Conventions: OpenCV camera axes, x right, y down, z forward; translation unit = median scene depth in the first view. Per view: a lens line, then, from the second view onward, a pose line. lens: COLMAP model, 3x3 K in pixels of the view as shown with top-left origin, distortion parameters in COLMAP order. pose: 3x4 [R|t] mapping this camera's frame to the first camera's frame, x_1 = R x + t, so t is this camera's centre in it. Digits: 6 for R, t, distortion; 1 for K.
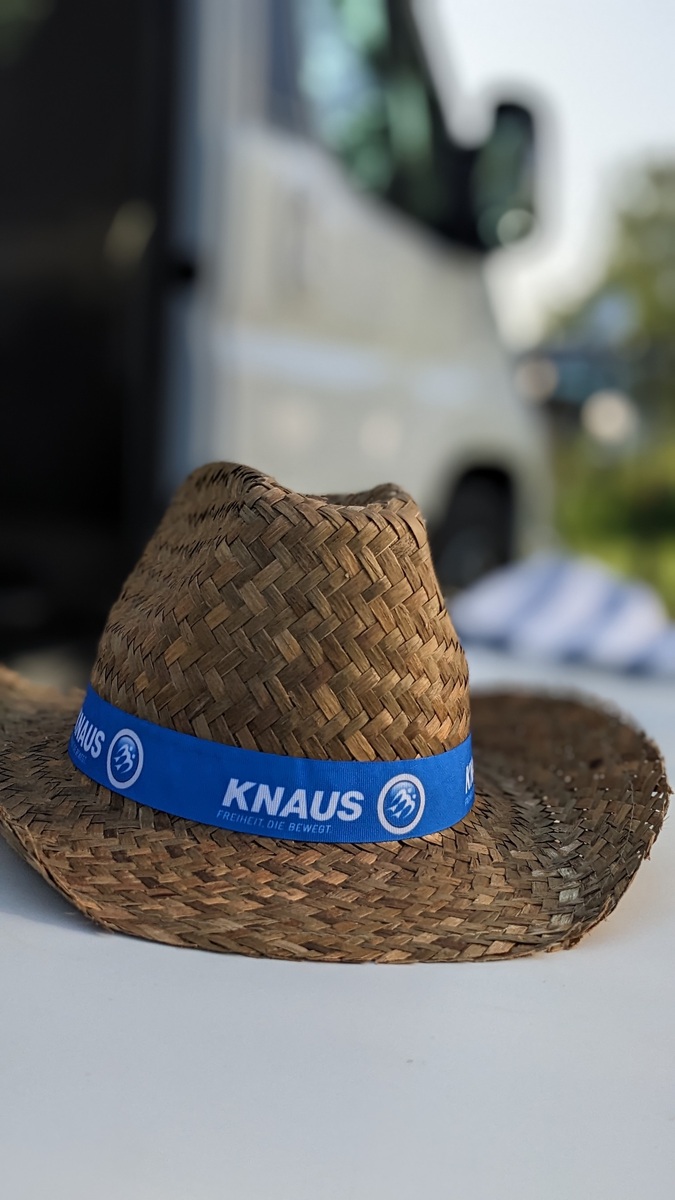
lens RADIAL K [[973.1, 0, 337.5], [0, 973.1, 600.0], [0, 0, 1]] dist [0.010257, 0.000980]
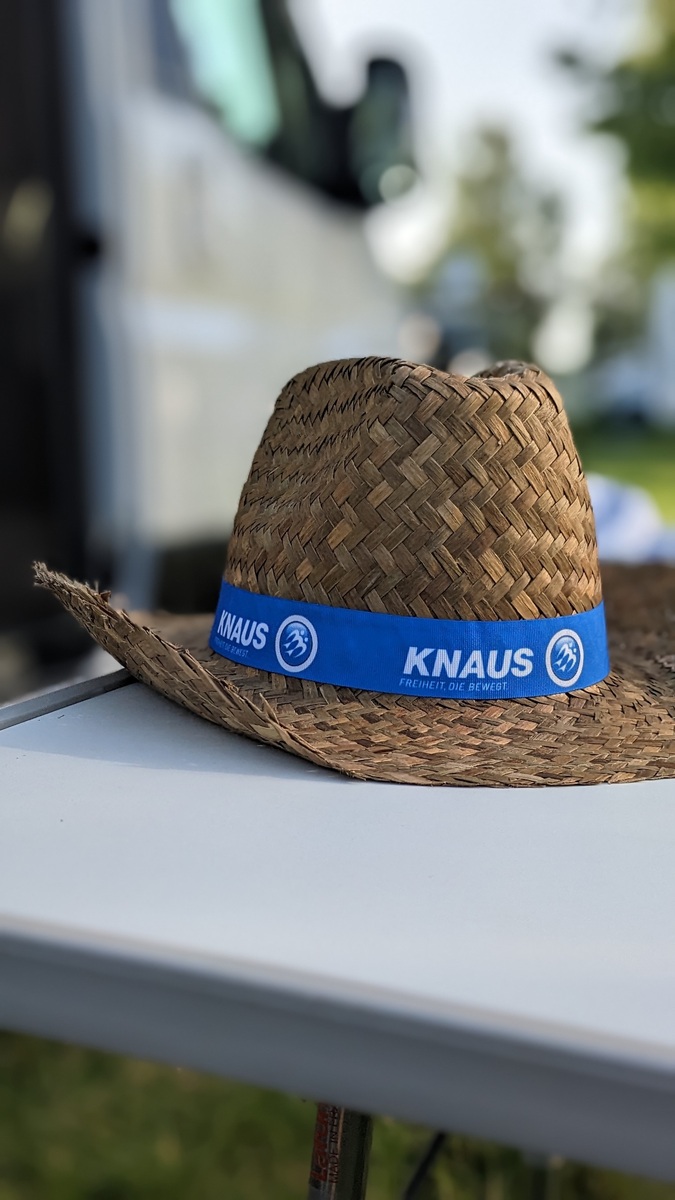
lens RADIAL K [[969.0, 0, 285.3], [0, 969.0, 599.9], [0, 0, 1]] dist [0.008895, -0.000062]
pose [[0.994242, -0.101187, 0.035269, -0.270941], [0.100168, 0.994532, 0.029543, 0.087930], [-0.038066, -0.025840, 0.998941, -0.032989]]
